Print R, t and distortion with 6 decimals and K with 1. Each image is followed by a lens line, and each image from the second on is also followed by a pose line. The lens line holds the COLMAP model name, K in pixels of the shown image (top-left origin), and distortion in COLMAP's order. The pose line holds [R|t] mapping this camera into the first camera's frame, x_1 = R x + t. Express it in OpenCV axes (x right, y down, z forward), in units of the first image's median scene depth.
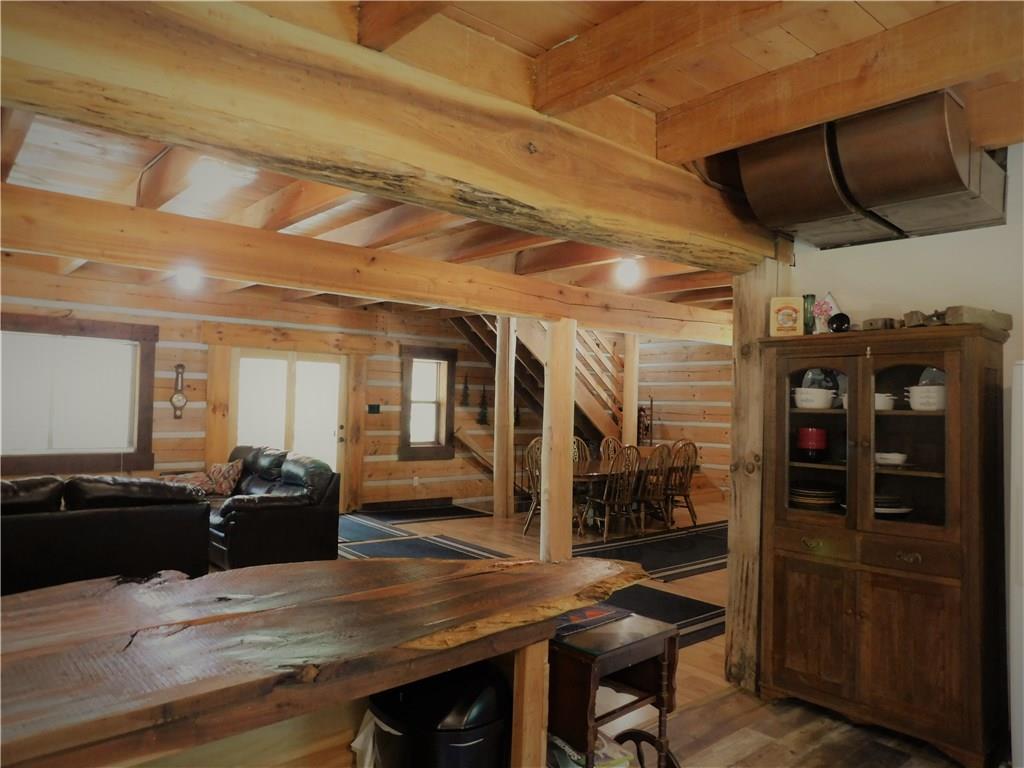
lens RADIAL K [[775.3, 0, 512.0], [0, 775.3, 384.0], [0, 0, 1]] dist [-0.006902, -0.004694]
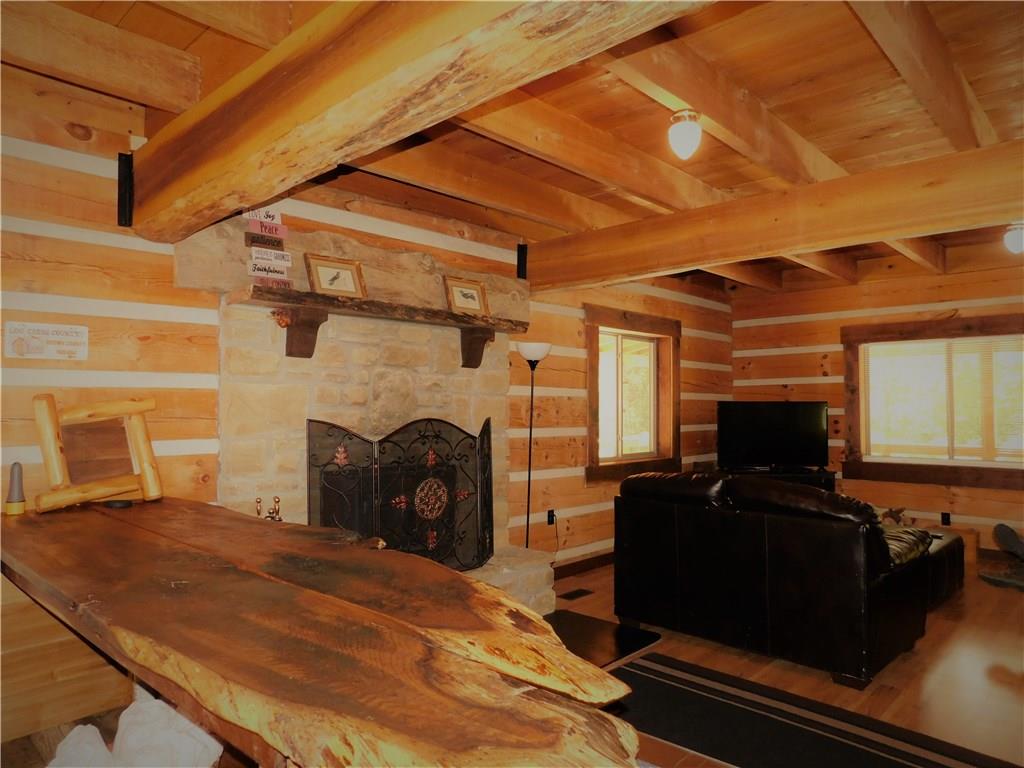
lens RADIAL K [[690.0, 0, 512.0], [0, 690.0, 384.0], [0, 0, 1]] dist [-0.042670, 0.001647]
pose [[0.045127, -0.059466, -0.997210, 0.545248], [0.016093, 0.998140, -0.058793, 0.084667], [0.998852, -0.013395, 0.046000, 1.134421]]
